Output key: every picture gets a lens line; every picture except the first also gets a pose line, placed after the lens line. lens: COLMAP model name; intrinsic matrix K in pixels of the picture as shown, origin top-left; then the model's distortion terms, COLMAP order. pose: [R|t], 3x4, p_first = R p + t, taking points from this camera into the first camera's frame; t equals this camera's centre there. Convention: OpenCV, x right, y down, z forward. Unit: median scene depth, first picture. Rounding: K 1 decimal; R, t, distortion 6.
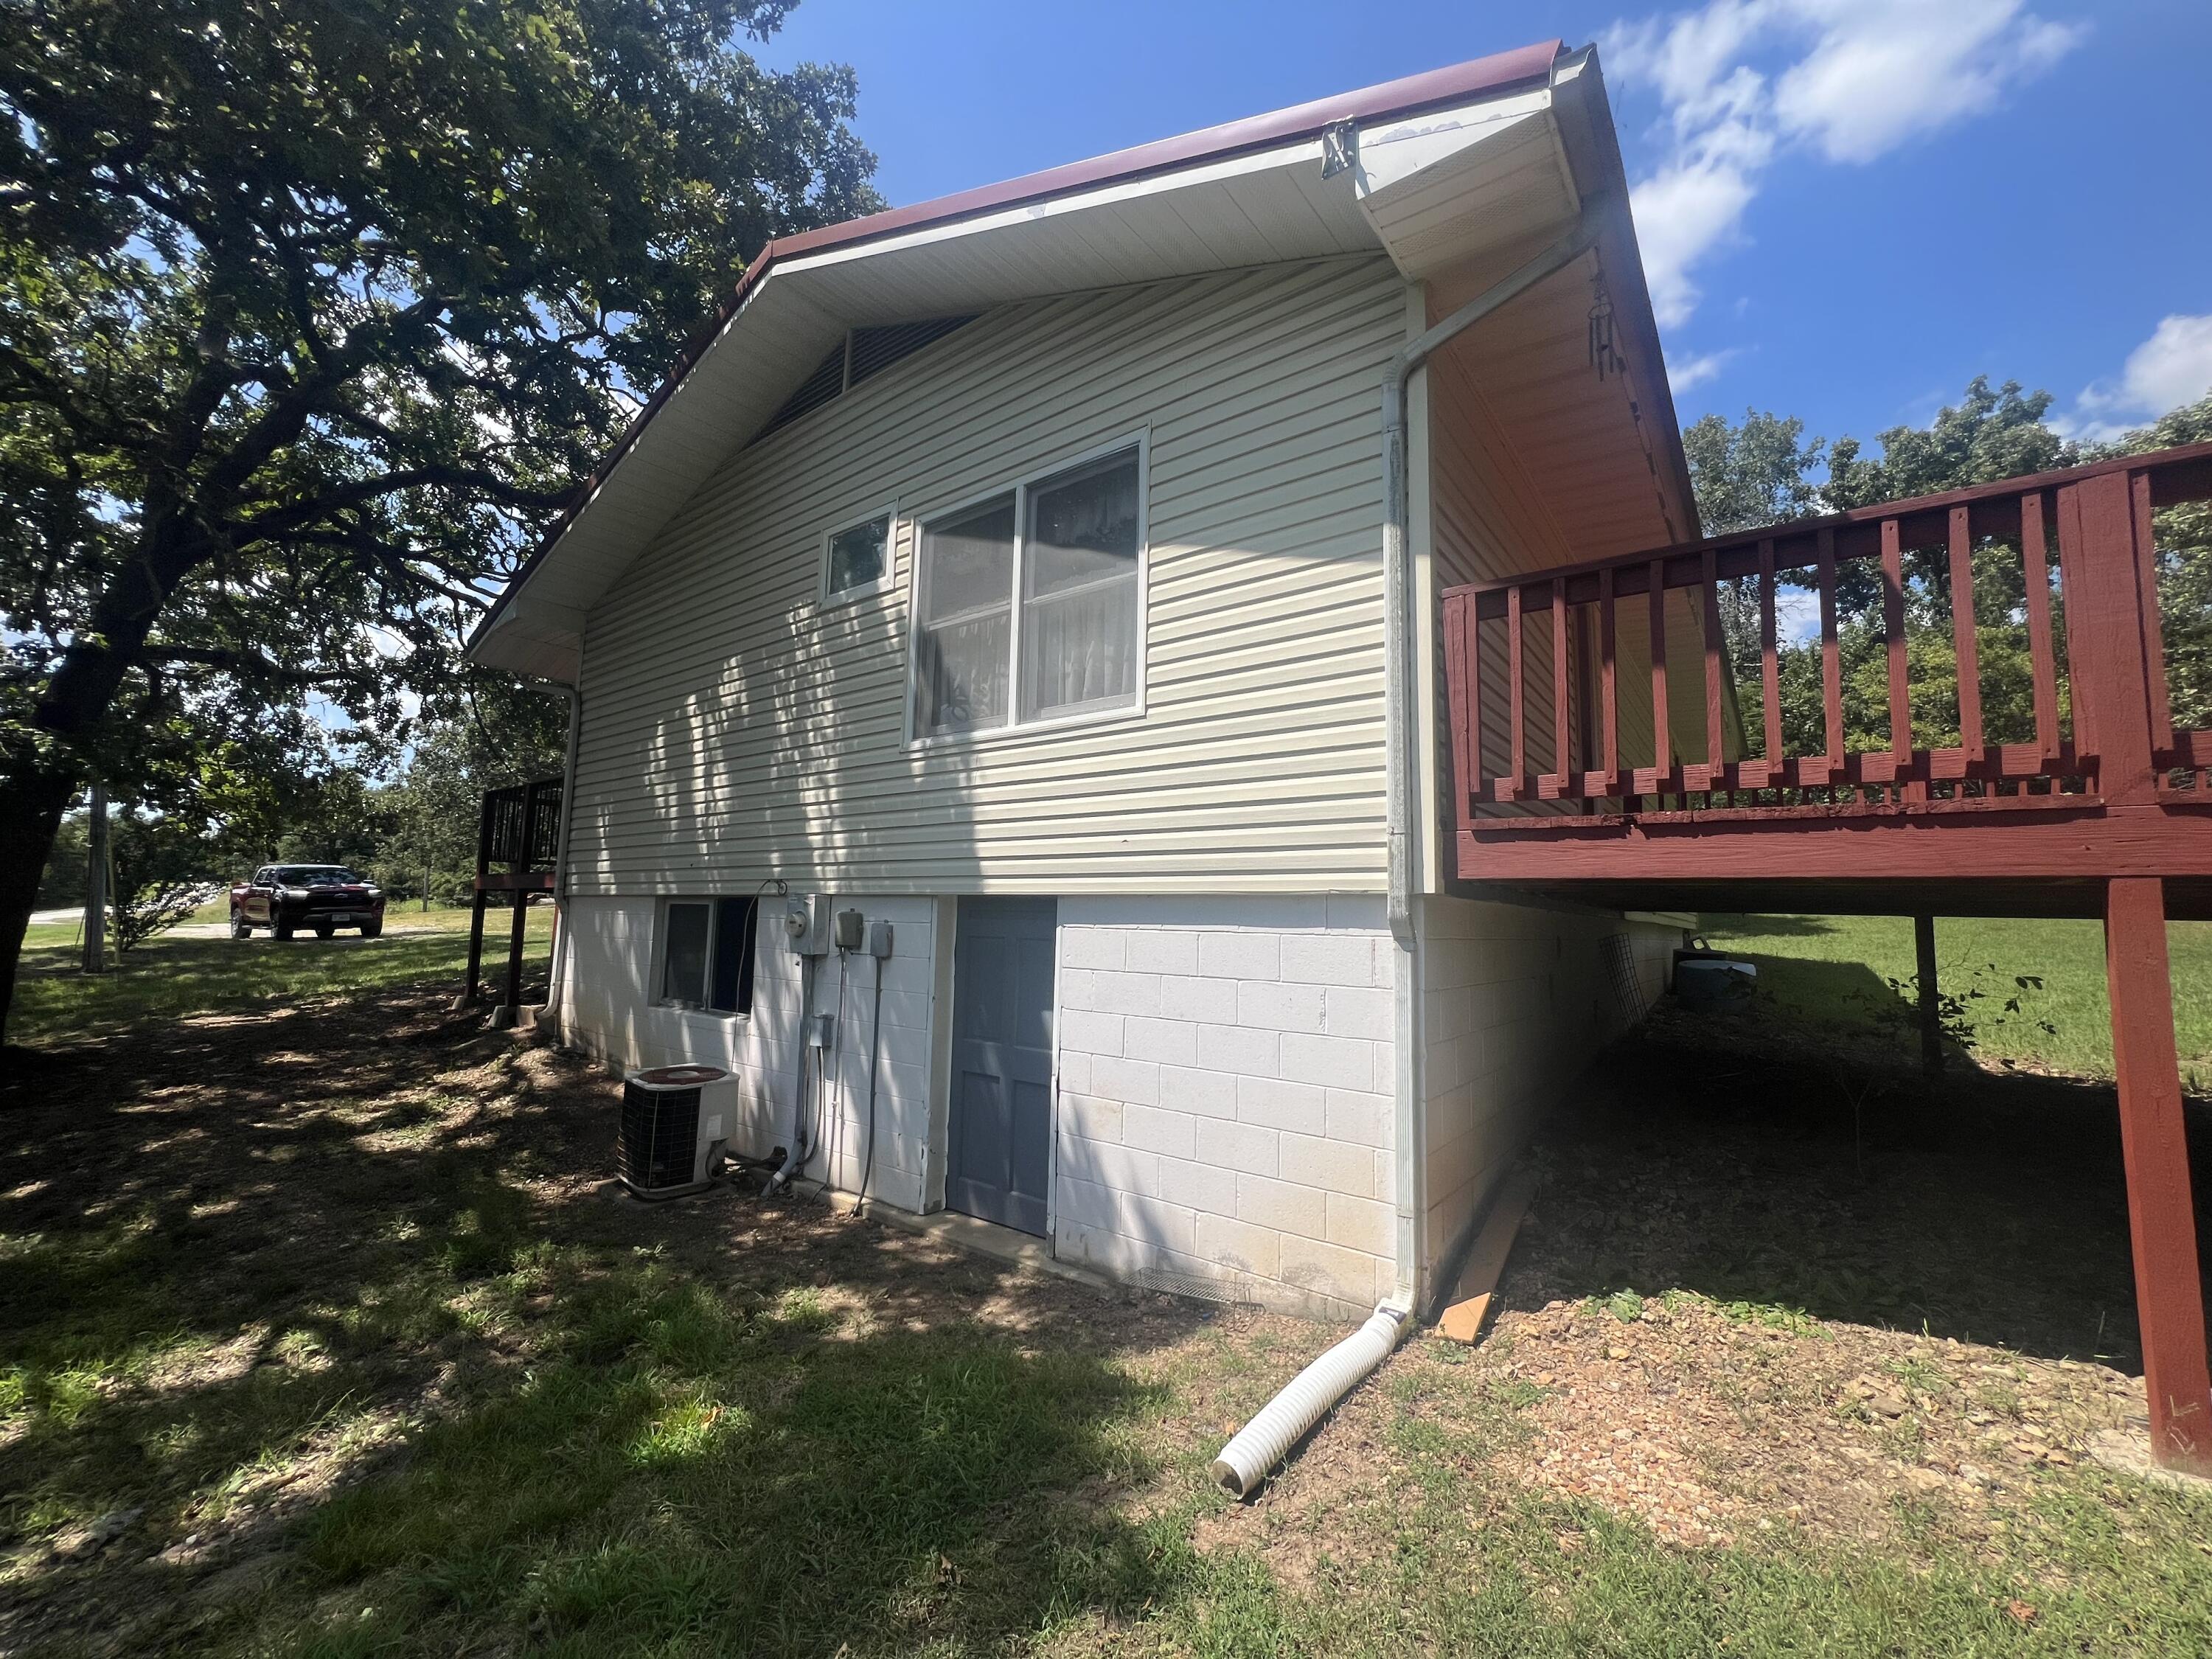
lens RADIAL K [[885.1, 0, 1109.4], [0, 885.1, 835.0], [0, 0, 1]] dist [-0.004740, 0.001246]
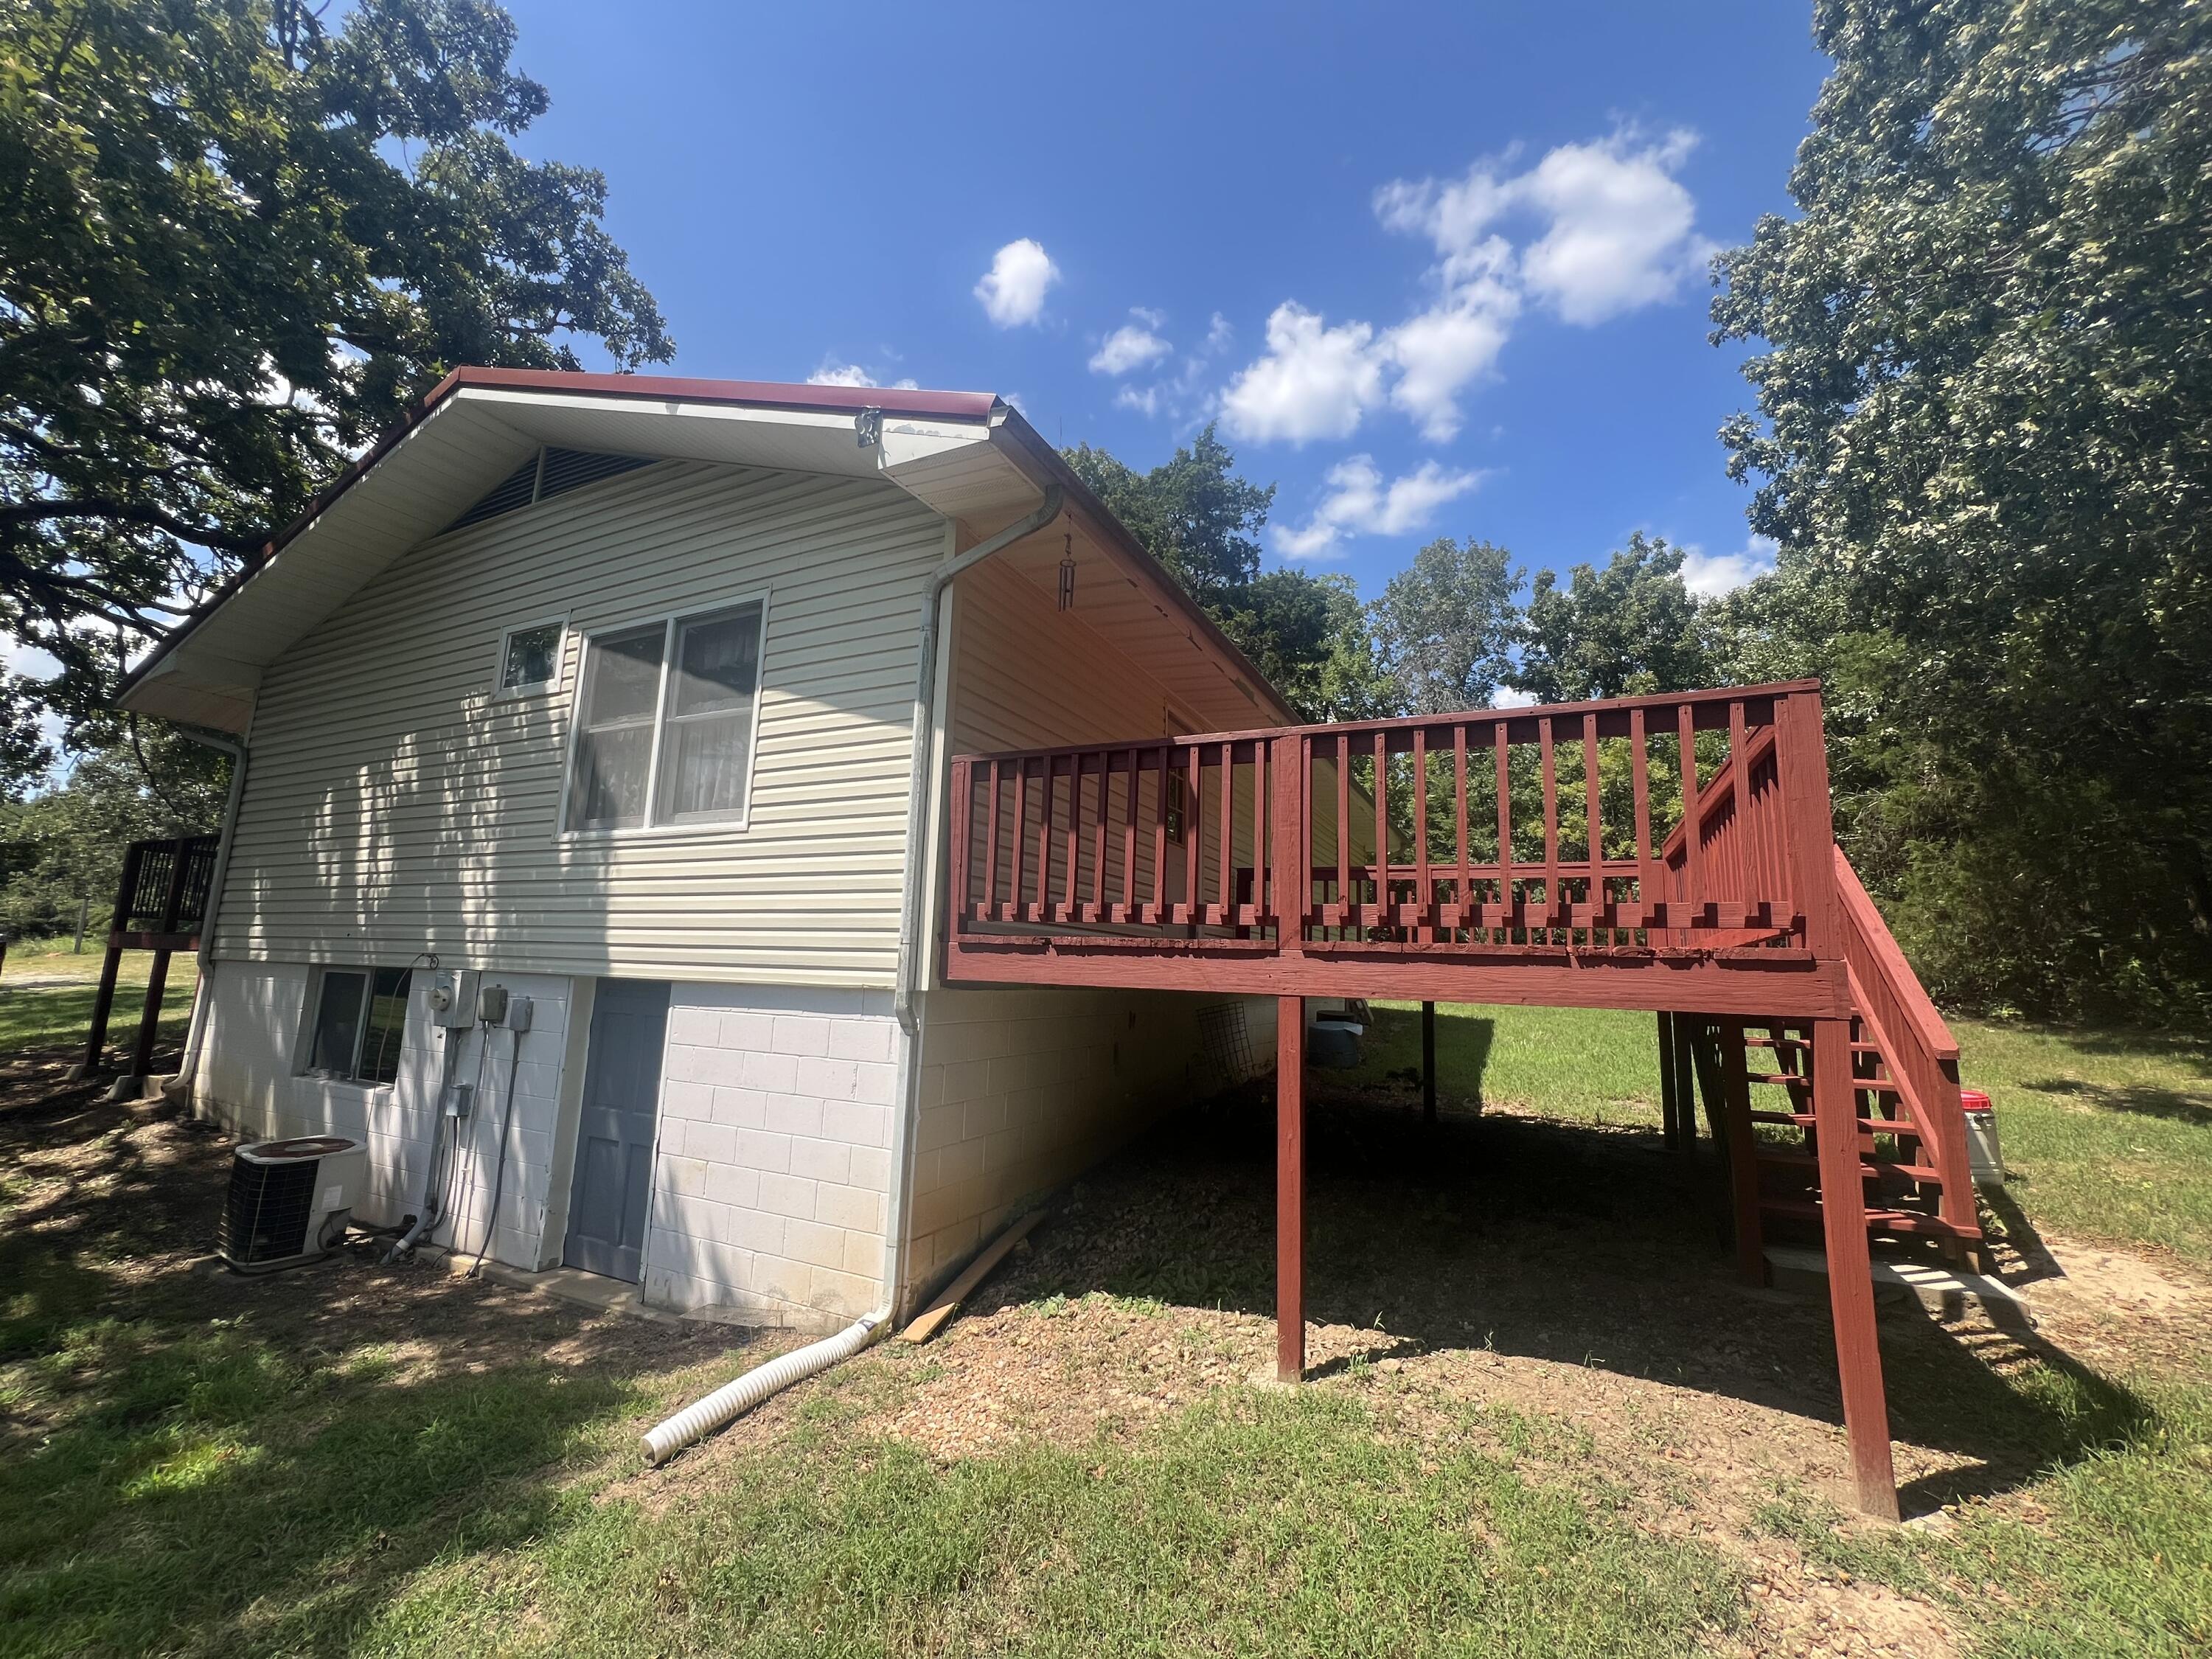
lens RADIAL K [[885.1, 0, 1113.3], [0, 885.1, 833.4], [0, 0, 1]] dist [-0.004740, 0.001246]
pose [[0.980059, 0.036856, 0.195259, 0.271070], [-0.026585, 0.998134, -0.054964, -0.073368], [-0.196921, 0.048677, 0.979210, -0.246065]]
